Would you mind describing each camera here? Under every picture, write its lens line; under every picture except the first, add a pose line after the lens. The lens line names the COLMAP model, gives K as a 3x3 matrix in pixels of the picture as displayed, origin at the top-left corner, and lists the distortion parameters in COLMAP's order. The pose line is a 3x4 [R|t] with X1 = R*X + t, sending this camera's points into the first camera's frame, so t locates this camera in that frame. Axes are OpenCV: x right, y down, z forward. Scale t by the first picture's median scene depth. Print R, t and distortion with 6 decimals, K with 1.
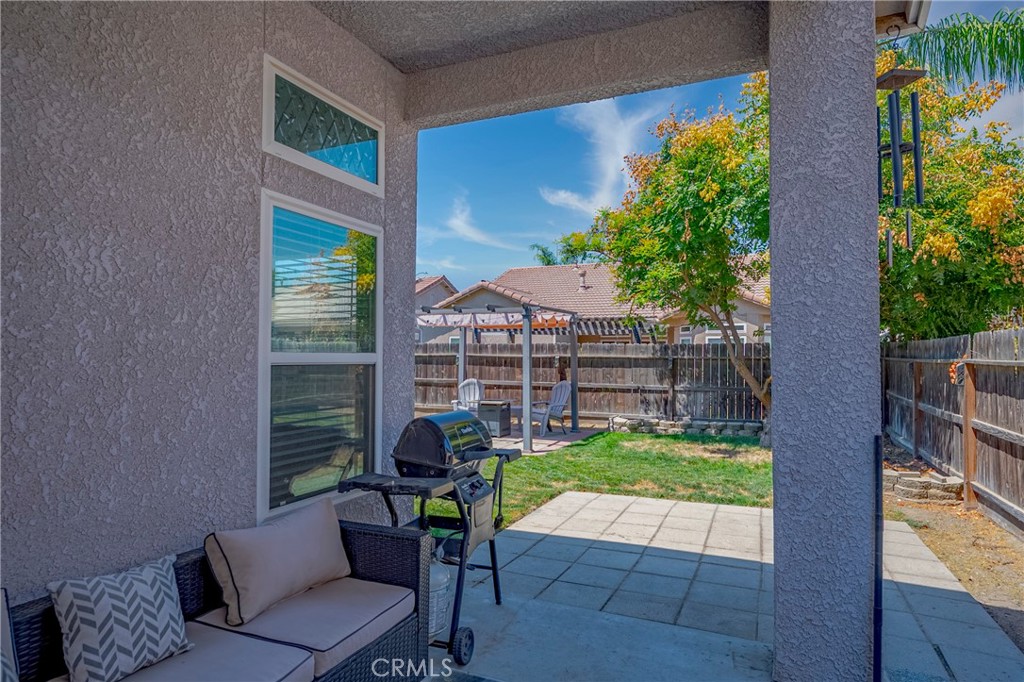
lens RADIAL K [[592.3, 0, 512.0], [0, 592.3, 341.0], [0, 0, 1]] dist [0.000873, 0.000092]
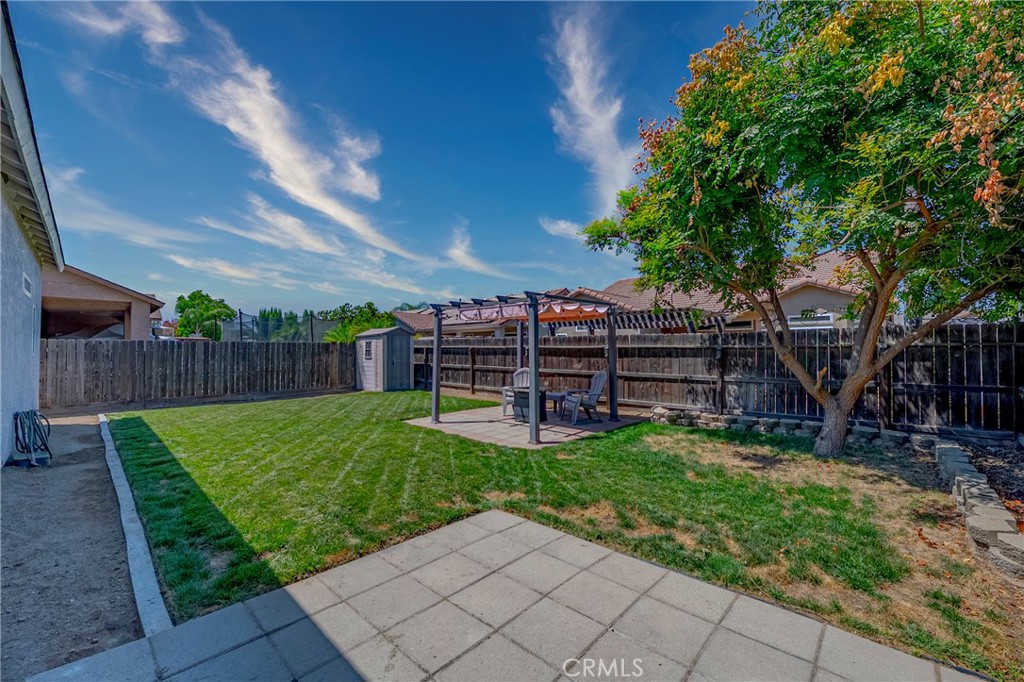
lens RADIAL K [[408.1, 0, 512.6], [0, 408.1, 339.1], [0, 0, 1]] dist [-0.011173, 0.000556]
pose [[0.943153, -0.016495, -0.331949, 0.172974], [0.016029, 0.999863, -0.004140, 0.013095], [0.331972, -0.001416, 0.943288, 0.272055]]
